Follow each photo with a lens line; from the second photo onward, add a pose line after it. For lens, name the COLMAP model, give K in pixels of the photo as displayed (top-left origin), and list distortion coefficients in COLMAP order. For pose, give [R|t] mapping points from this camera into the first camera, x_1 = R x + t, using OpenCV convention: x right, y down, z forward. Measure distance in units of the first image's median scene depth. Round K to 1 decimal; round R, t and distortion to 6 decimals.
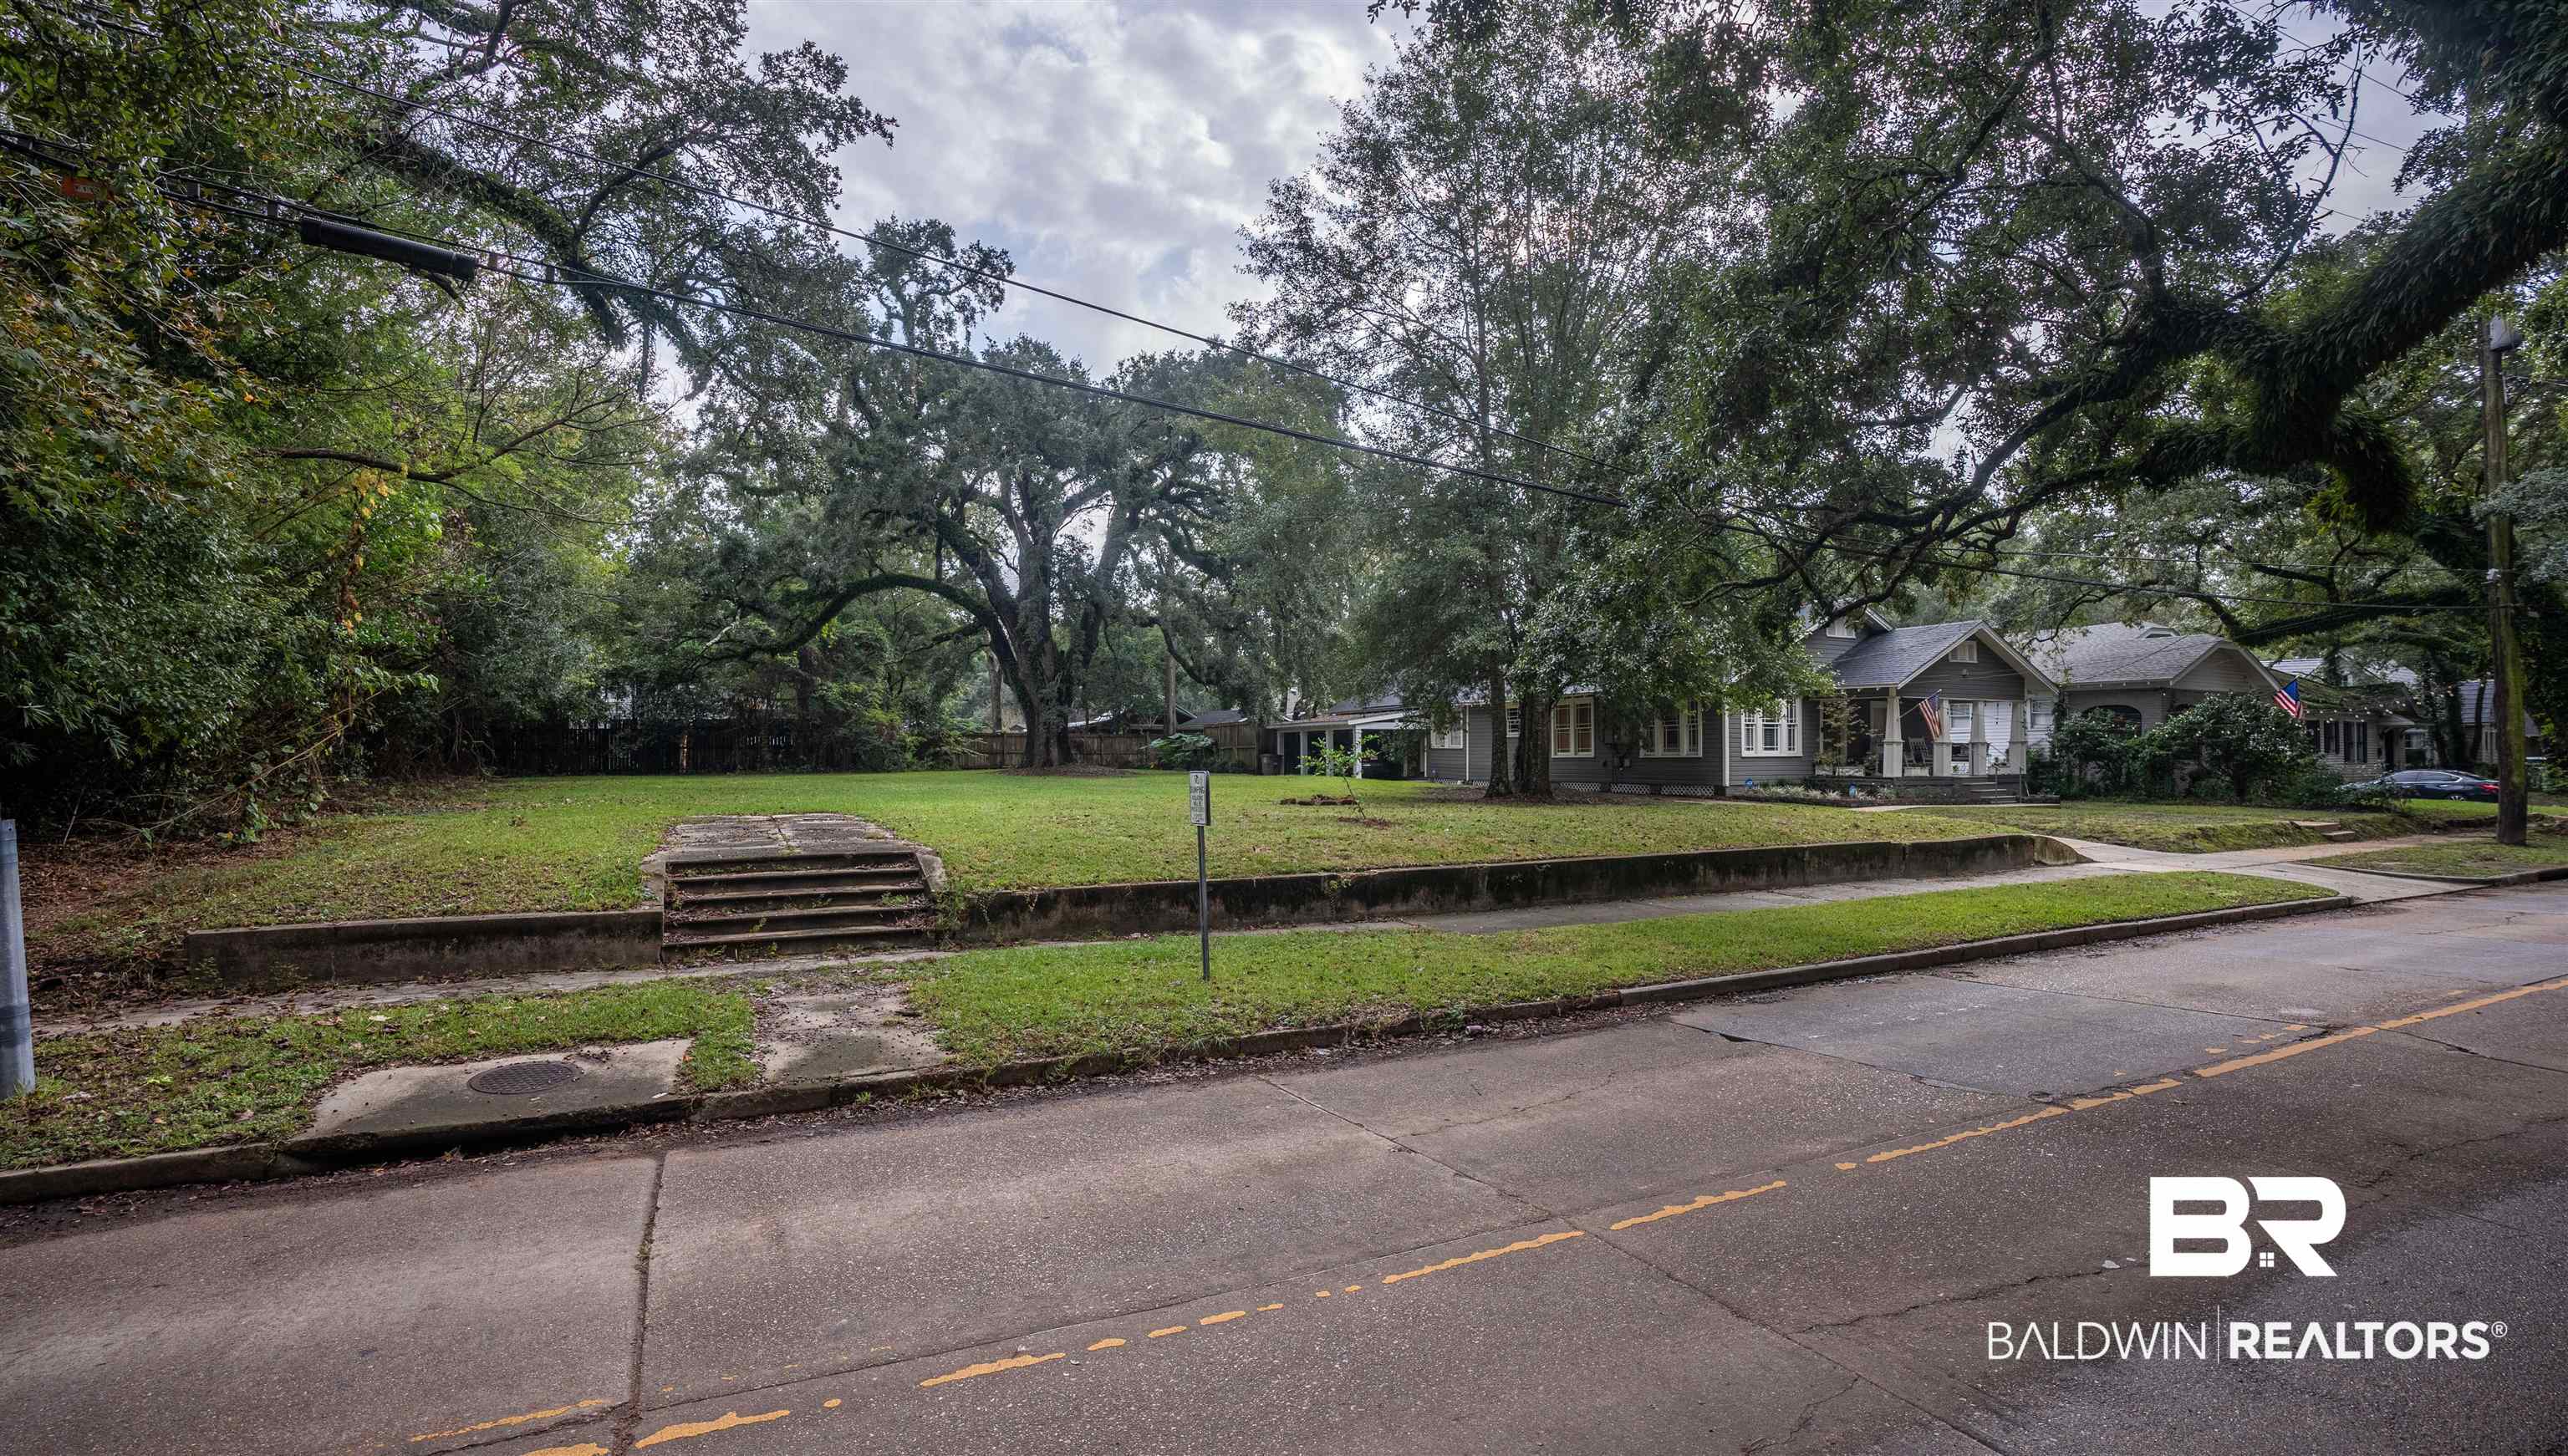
lens RADIAL K [[1287.0, 0, 1347.8], [0, 1287.0, 707.0], [0, 0, 1]] dist [-0.045649, 0.007830]
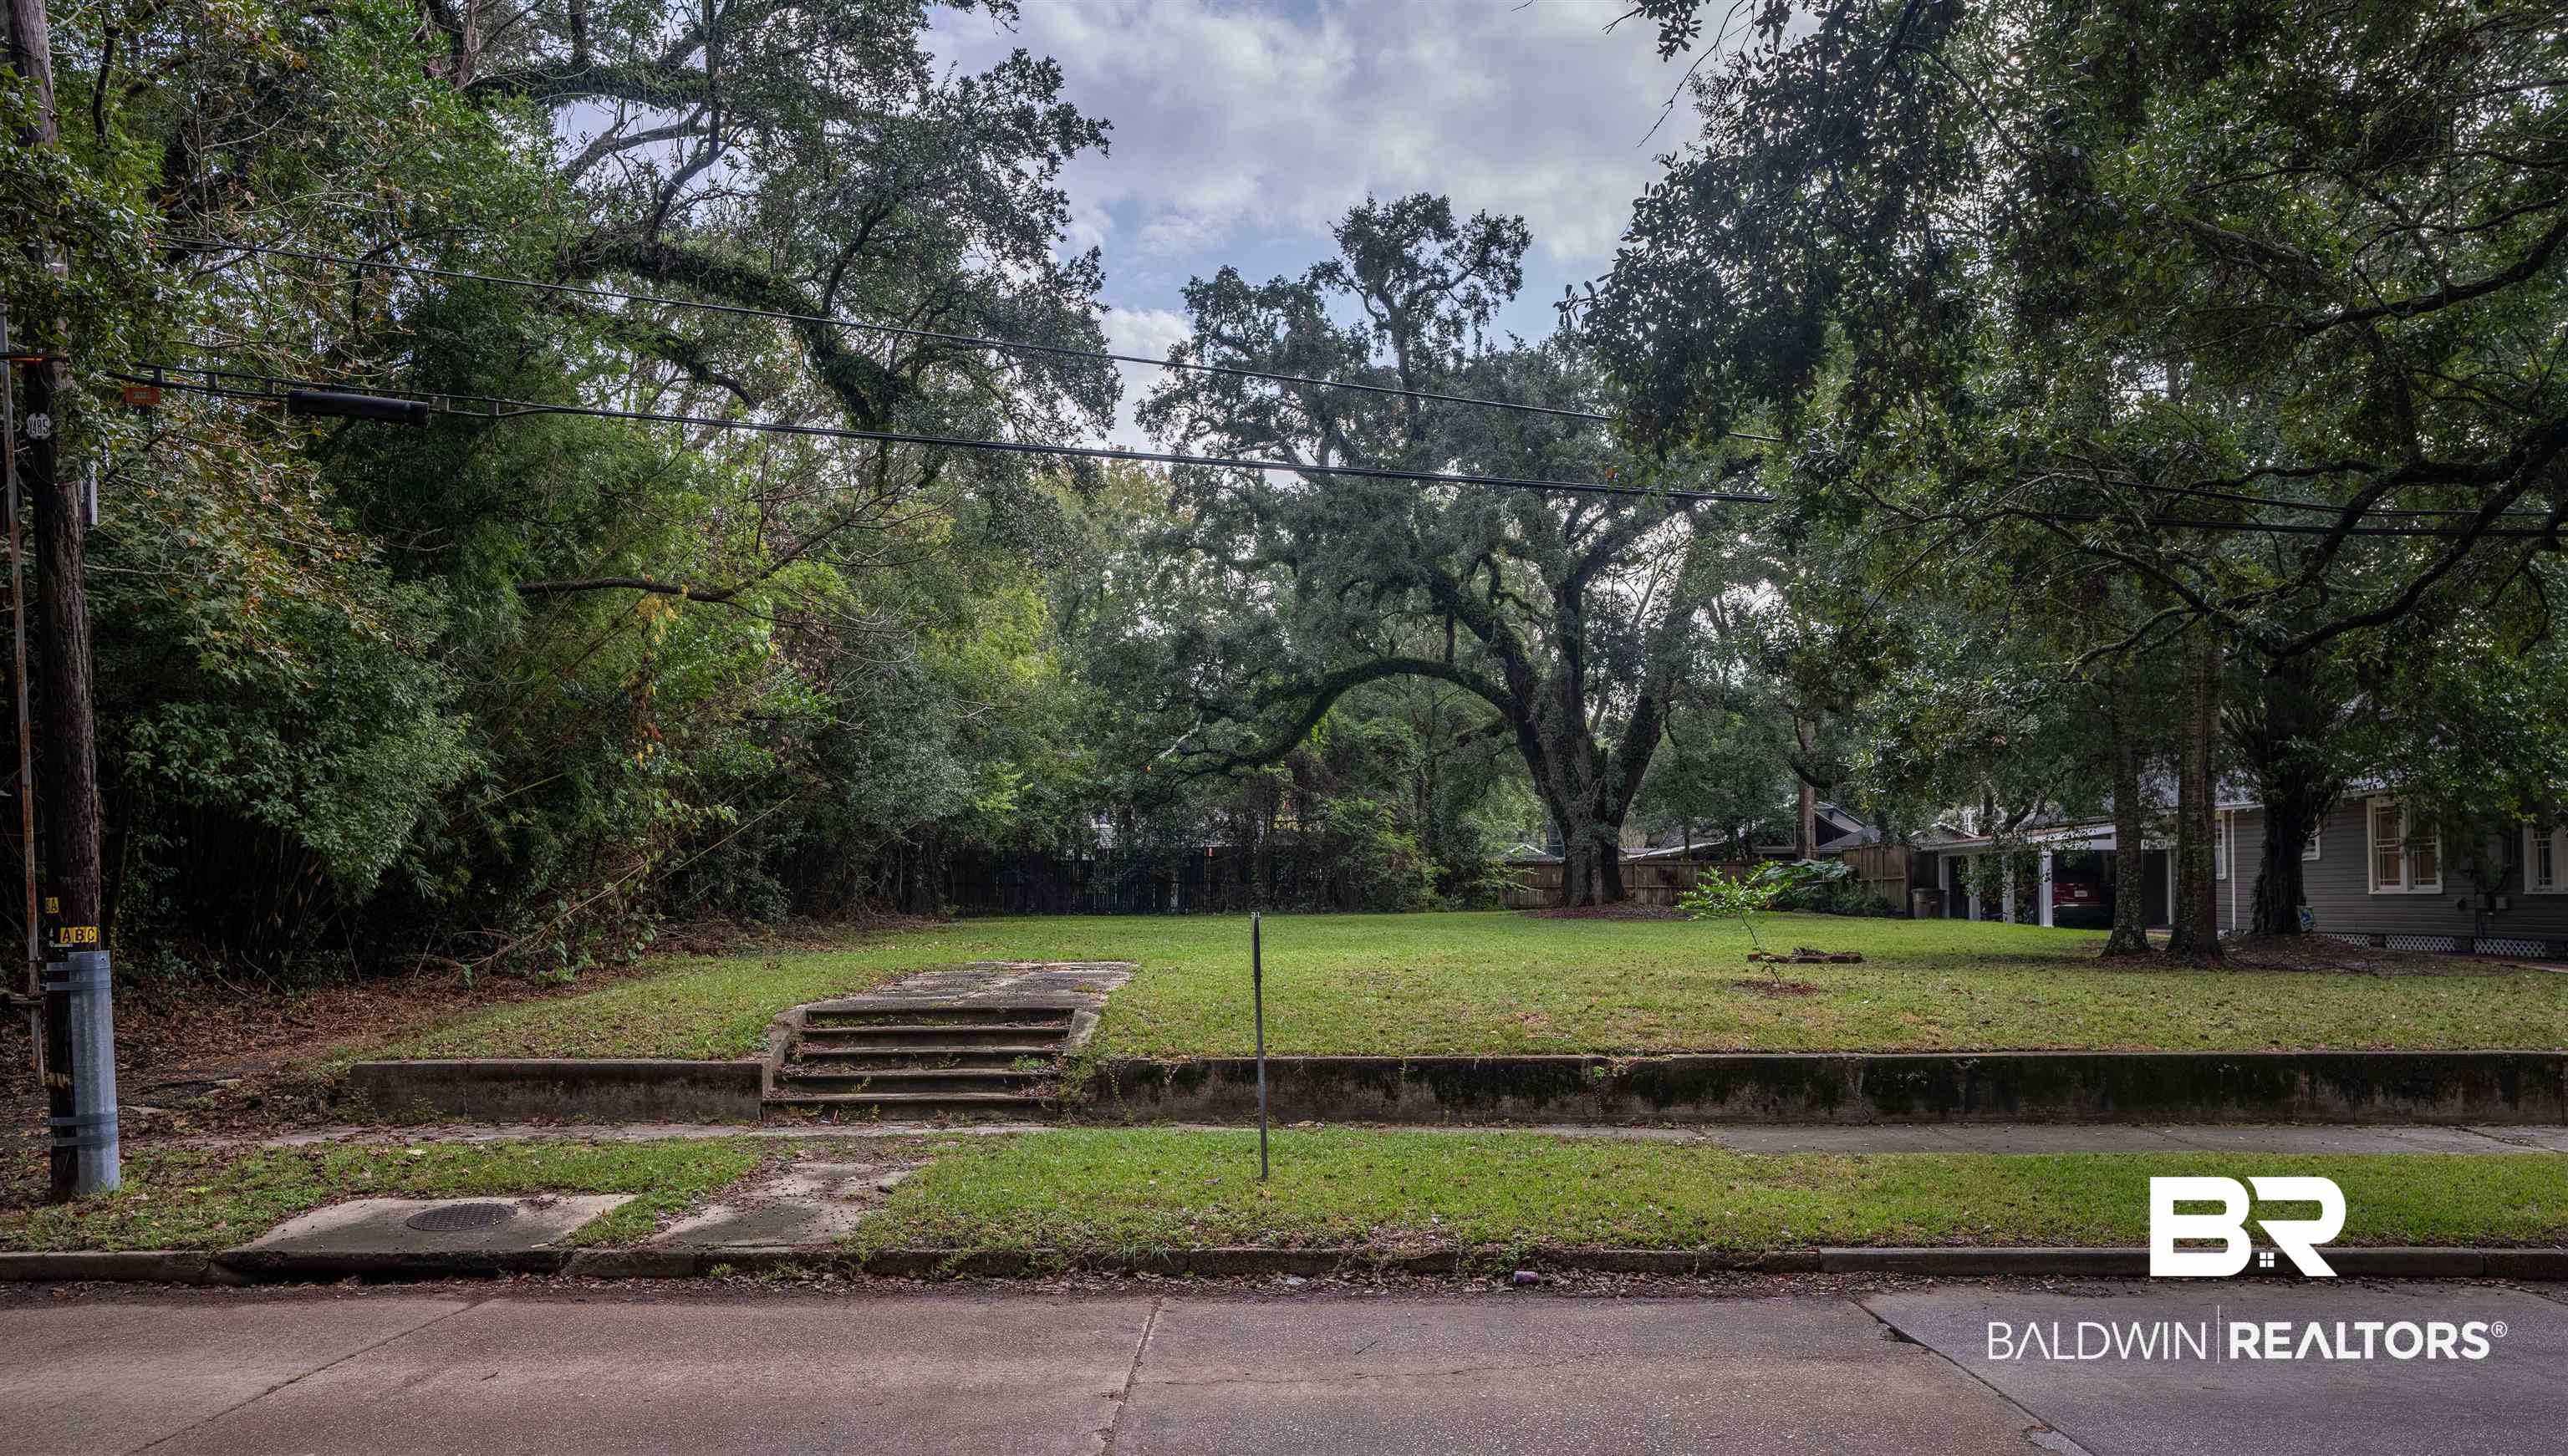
lens RADIAL K [[1789.1, 0, 1284.2], [0, 1789.1, 817.1], [0, 0, 1]] dist [-0.004038, -0.001575]
pose [[0.872772, -0.019893, -0.487722, 0.357239], [0.018486, 0.999799, -0.007699, 0.000092], [0.487778, -0.002296, 0.872965, 0.047562]]
